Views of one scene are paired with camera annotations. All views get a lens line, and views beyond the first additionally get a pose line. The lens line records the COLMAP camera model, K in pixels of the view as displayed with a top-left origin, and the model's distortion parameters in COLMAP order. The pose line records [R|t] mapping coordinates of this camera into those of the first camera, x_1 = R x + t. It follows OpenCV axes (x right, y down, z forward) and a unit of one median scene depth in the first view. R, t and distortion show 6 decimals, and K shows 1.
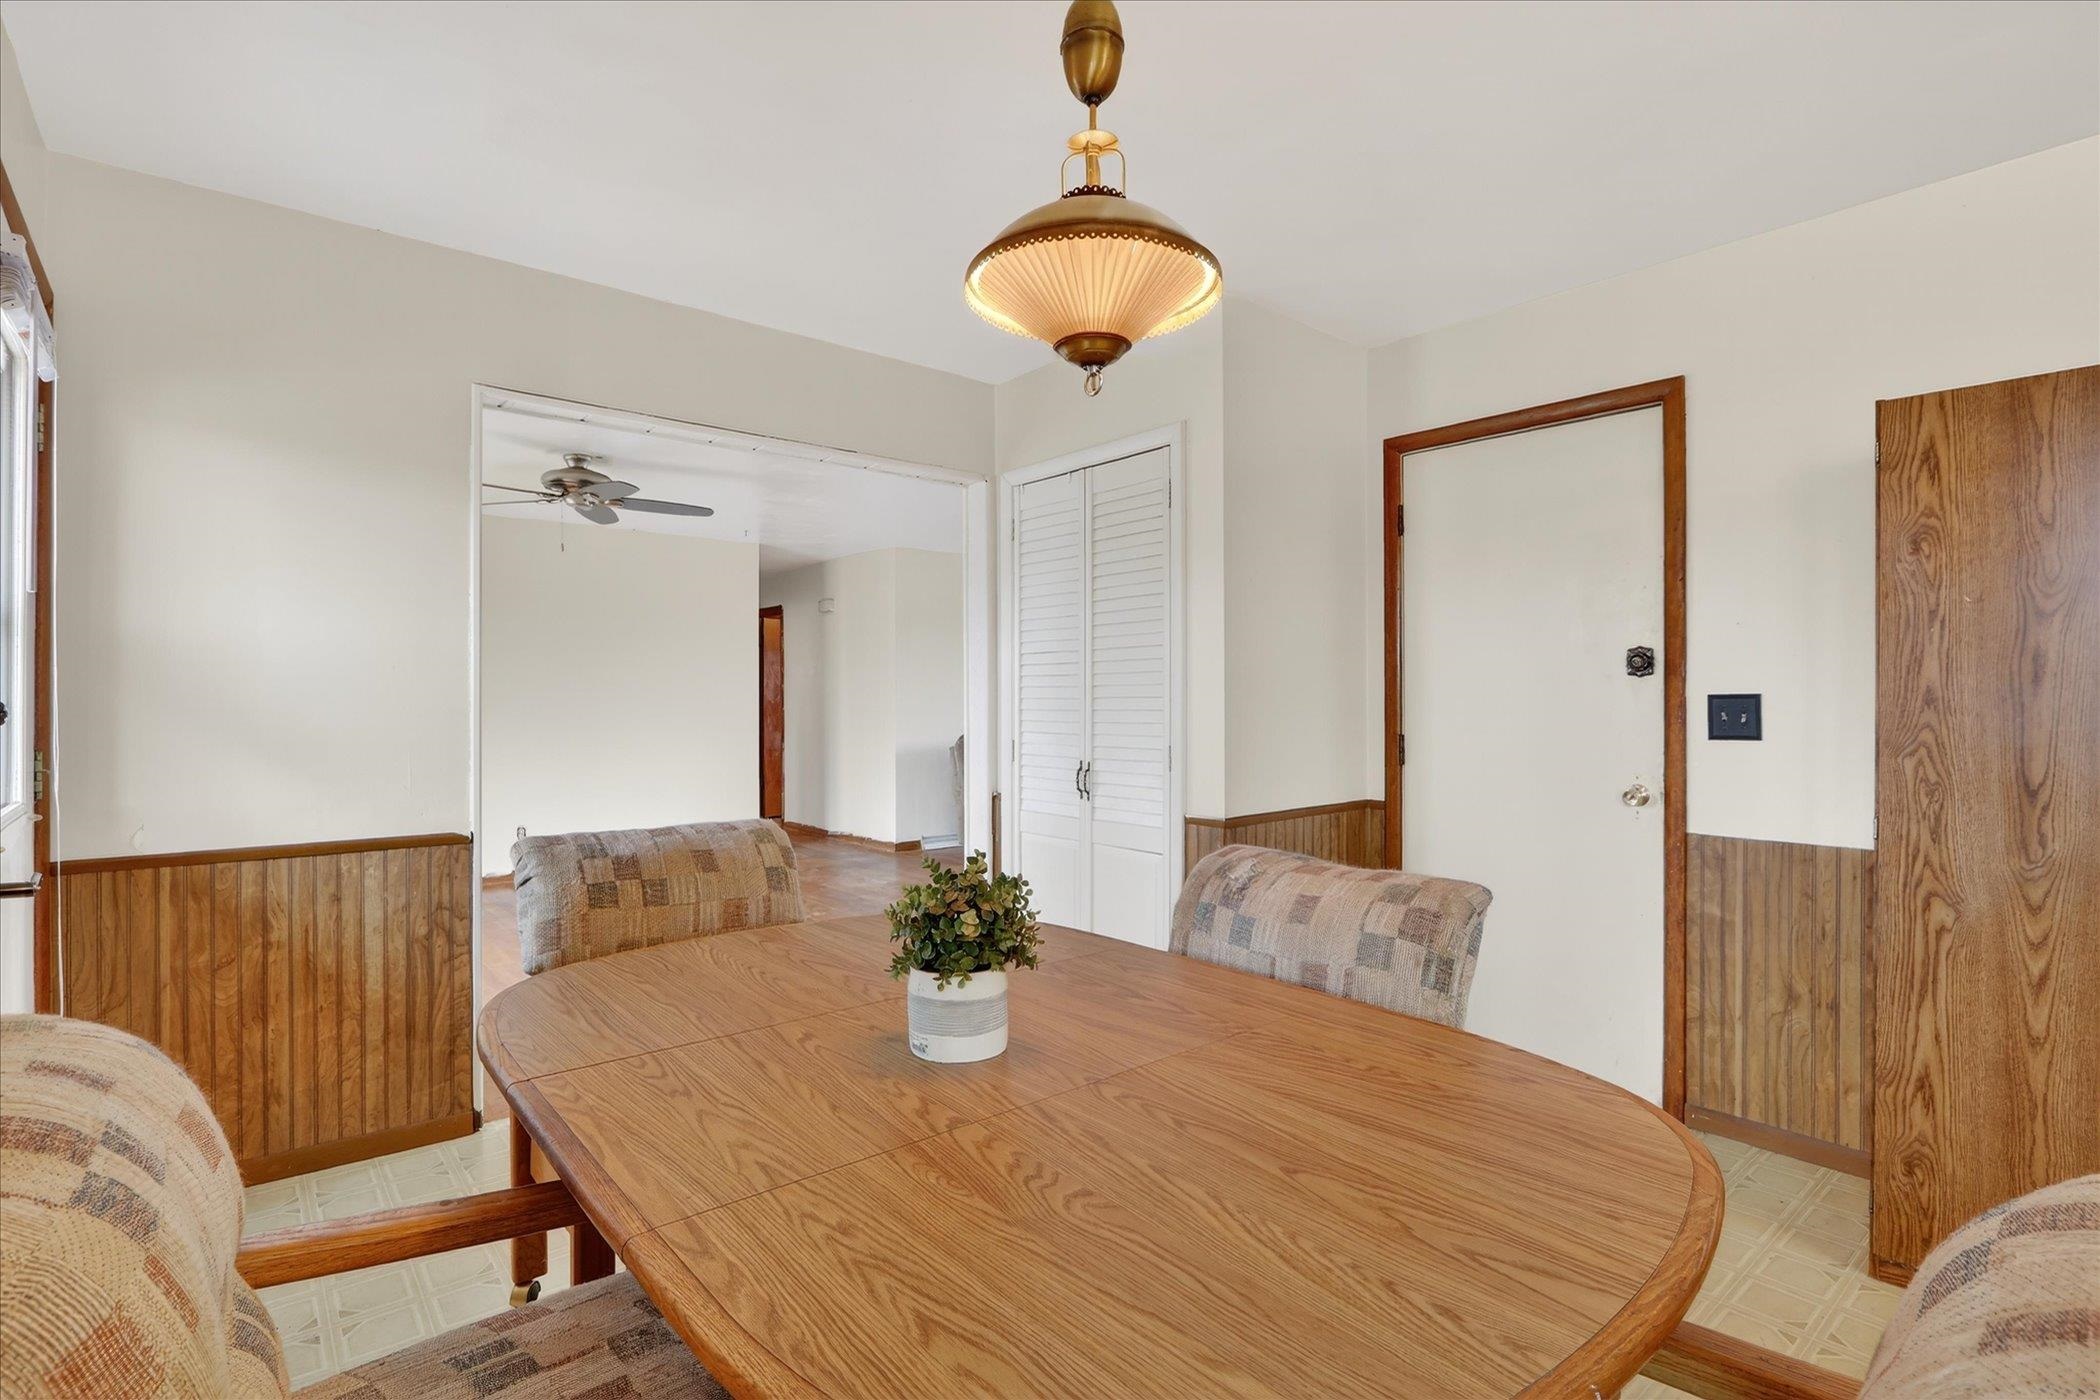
lens RADIAL K [[1019.1, 0, 1044.9], [0, 1019.1, 694.9], [0, 0, 1]] dist [-0.019606, 0.000028]
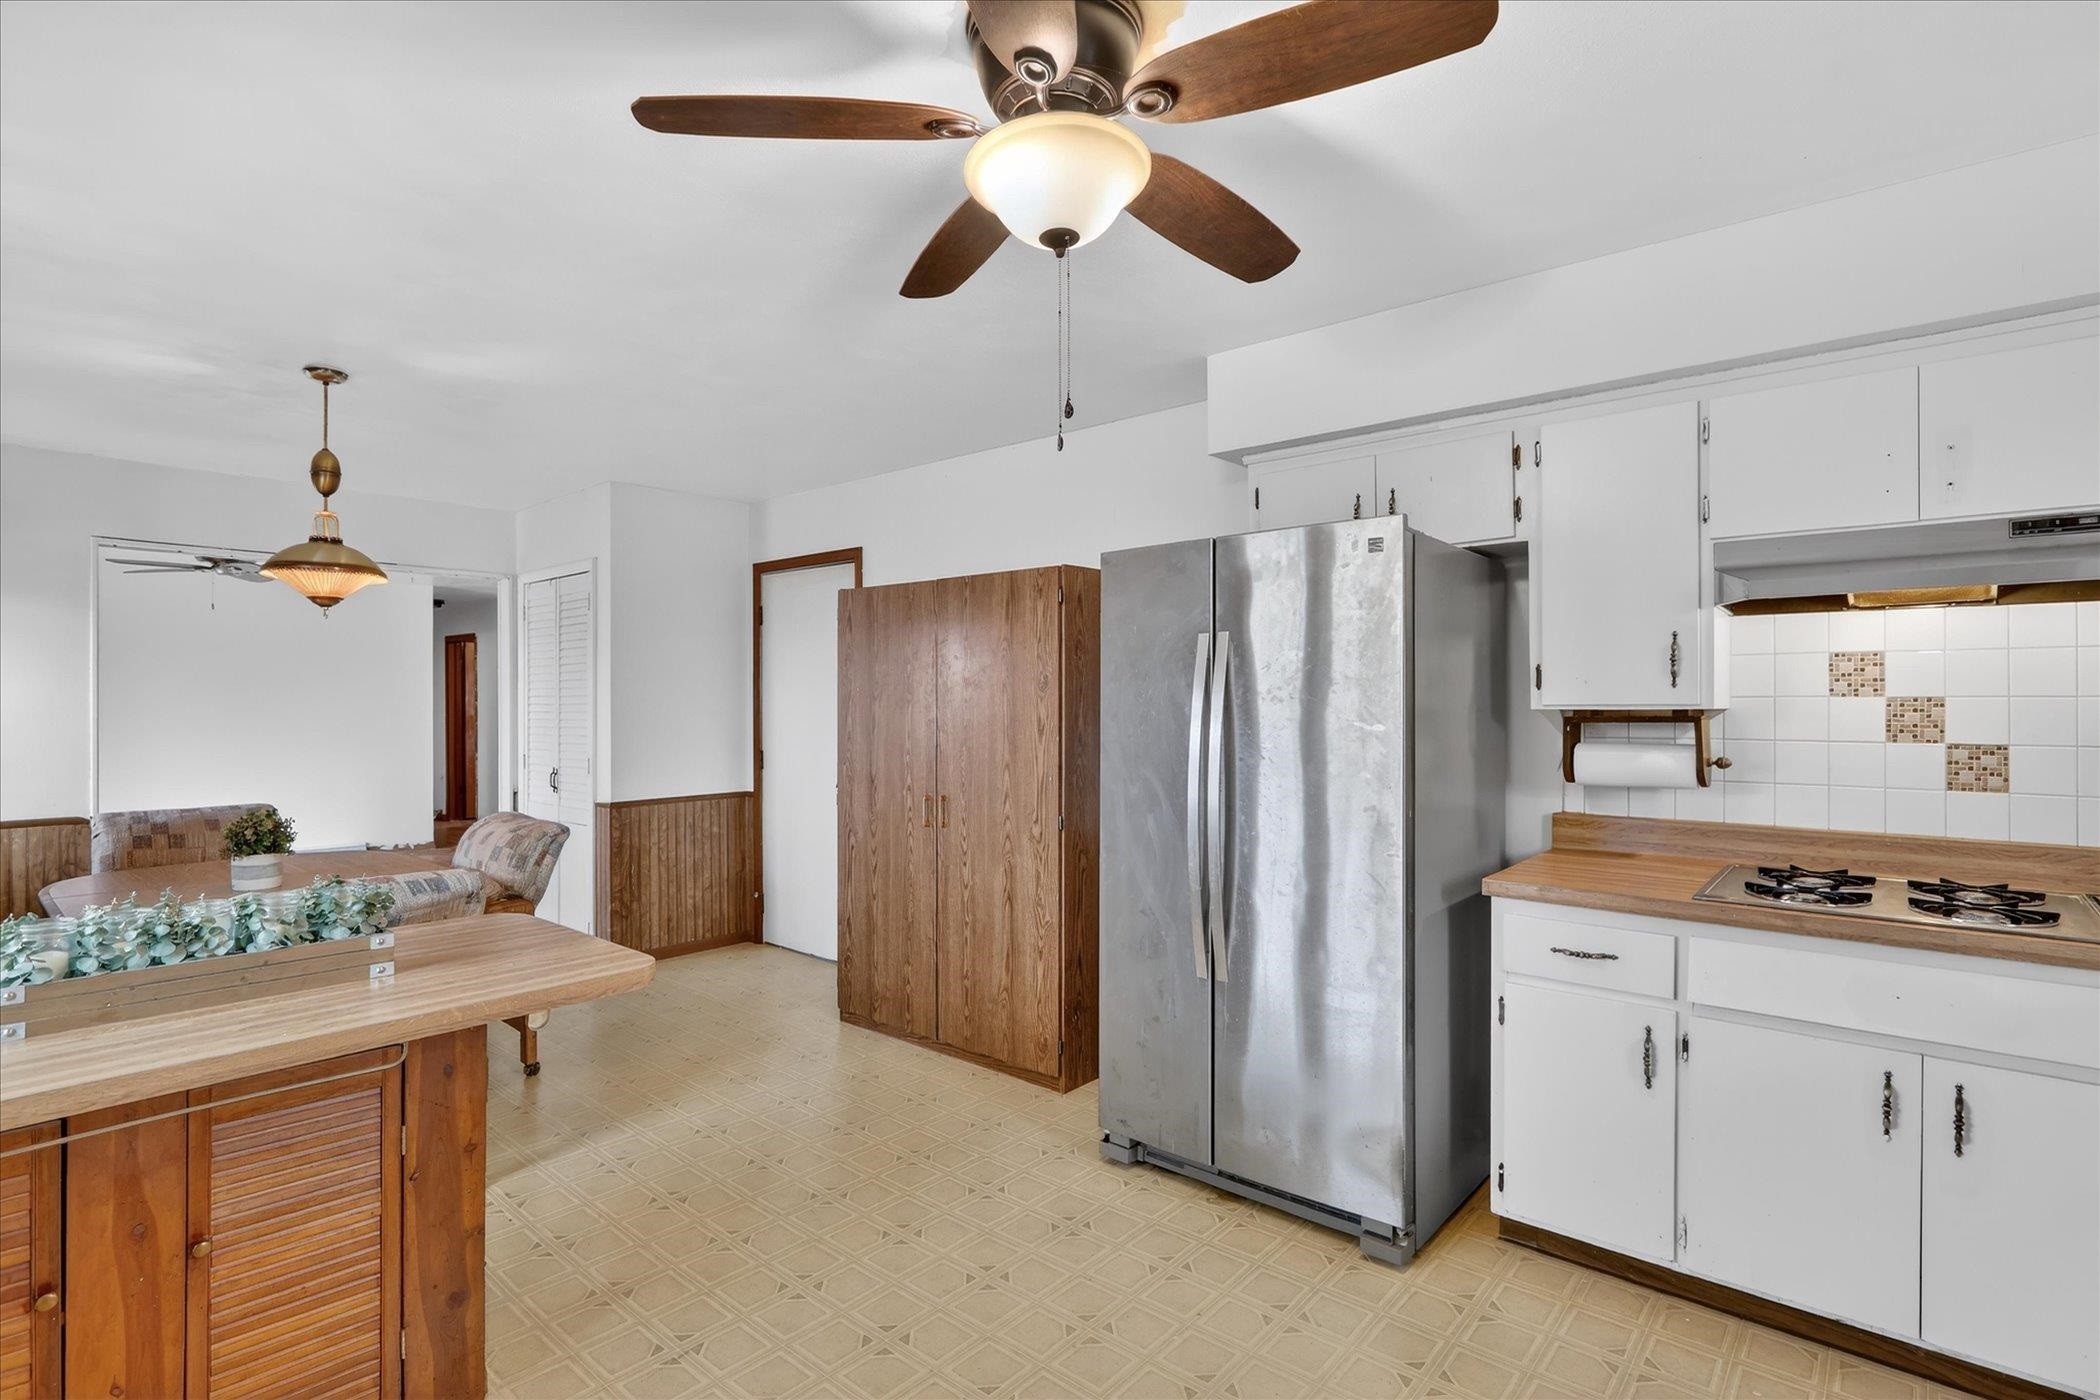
lens RADIAL K [[1019.1, 0, 1044.9], [0, 1019.1, 694.9], [0, 0, 1]] dist [-0.019606, 0.000028]
pose [[0.986540, 0.001063, 0.163519, 0.710409], [-0.000578, 0.999995, -0.003017, -0.056991], [-0.163521, 0.002882, 0.986536, -0.867719]]
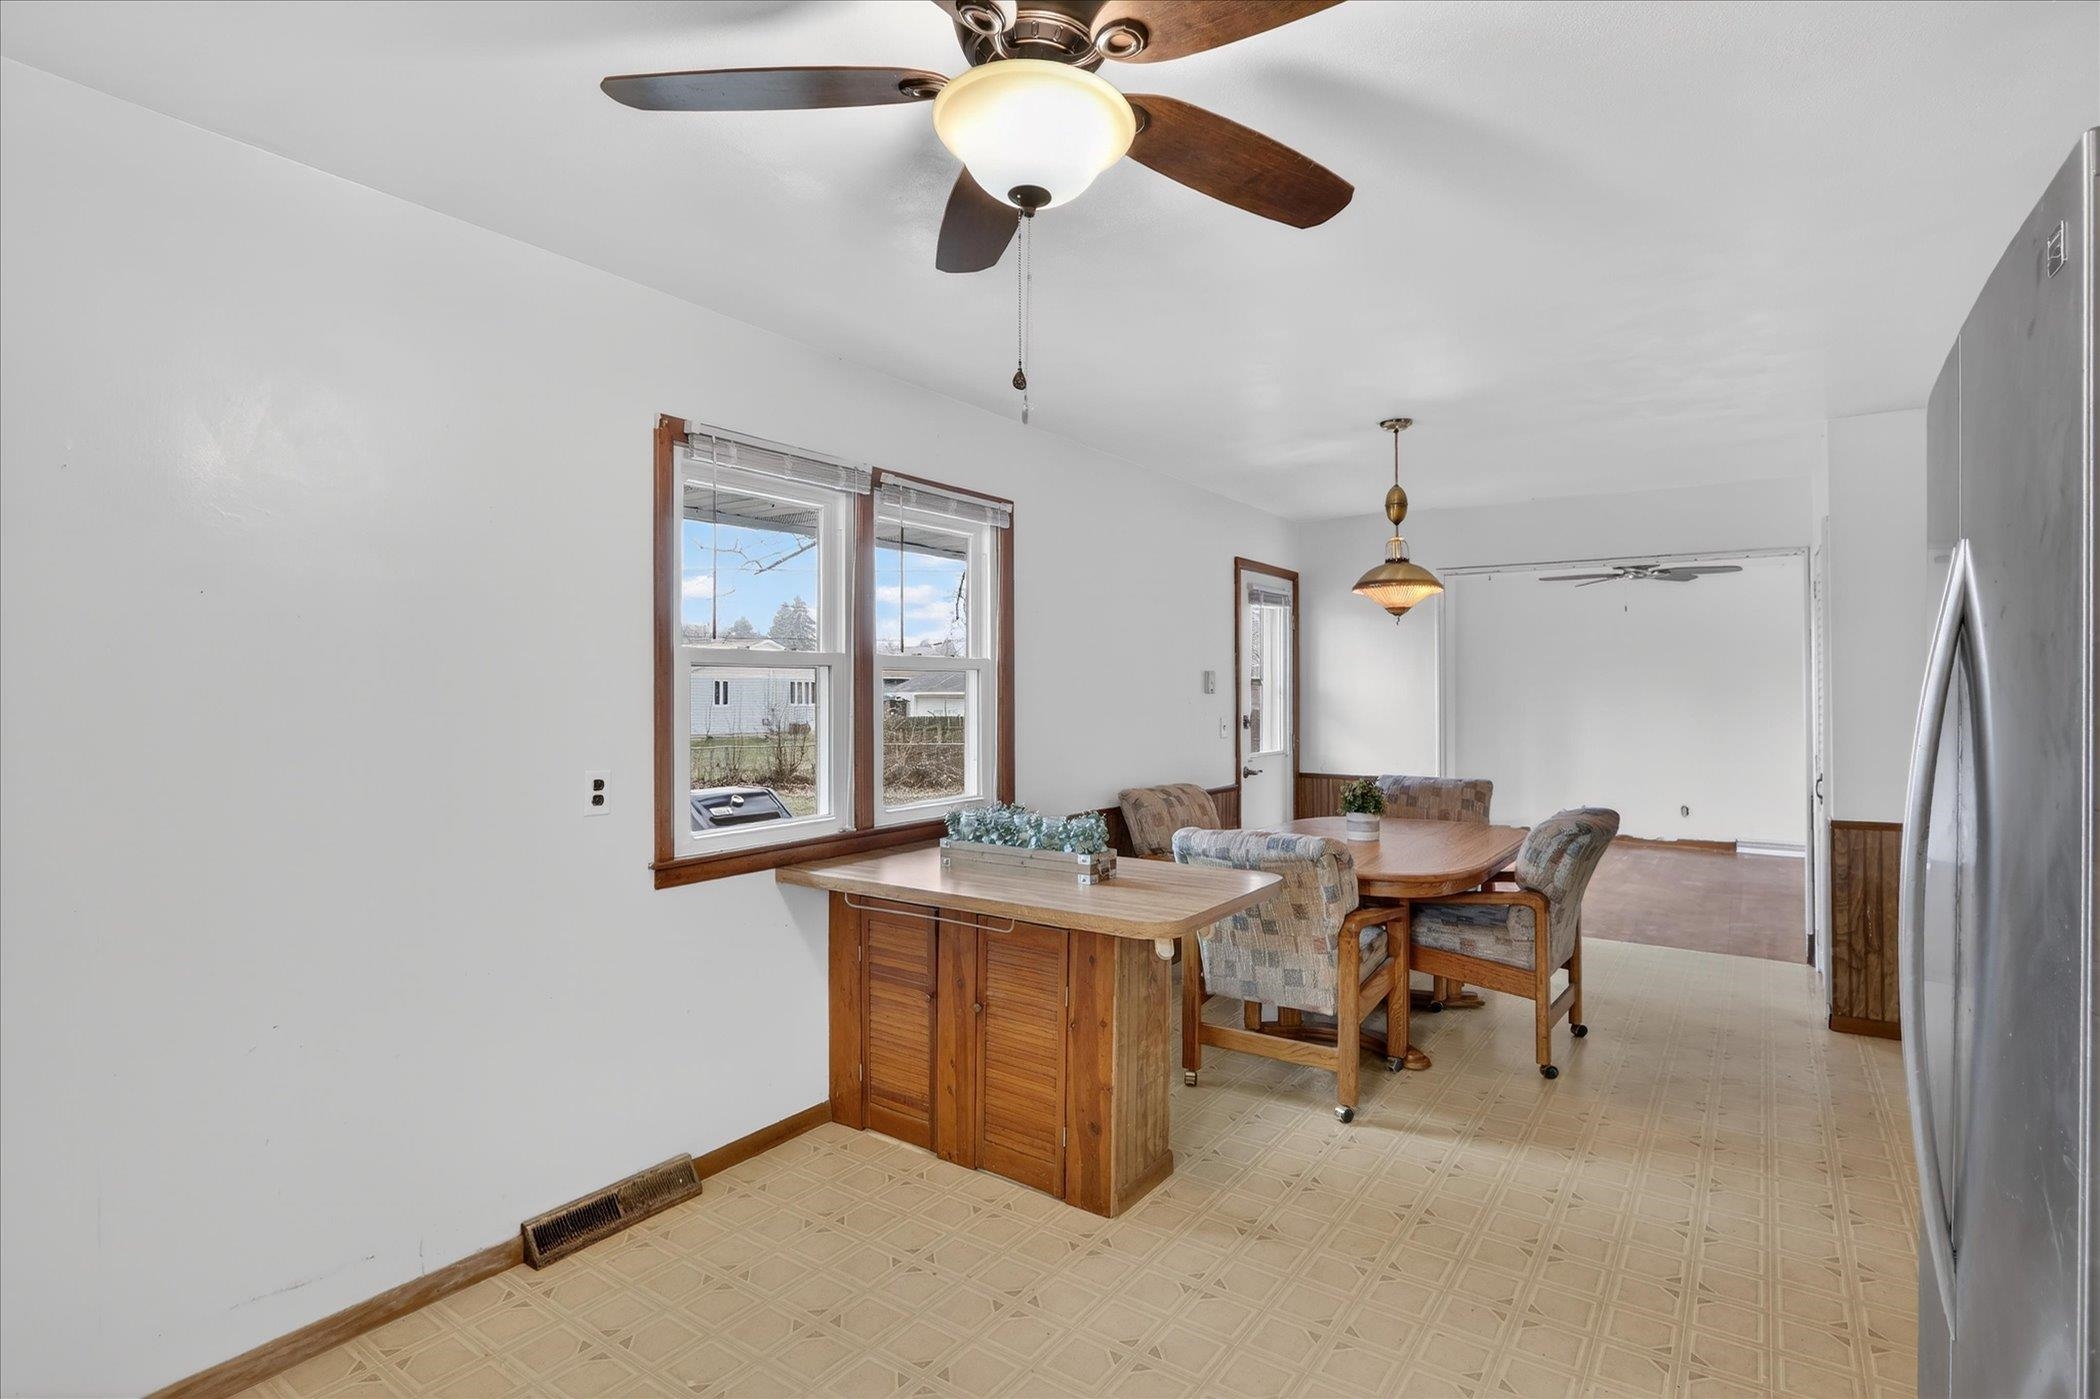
lens RADIAL K [[1019.1, 0, 1044.9], [0, 1019.1, 694.4], [0, 0, 1]] dist [-0.019606, 0.000028]
pose [[0.273647, 0.004609, -0.961819, 1.363820], [0.001329, 0.999986, 0.005170, -0.060190], [0.961829, -0.002693, 0.273637, -0.409175]]
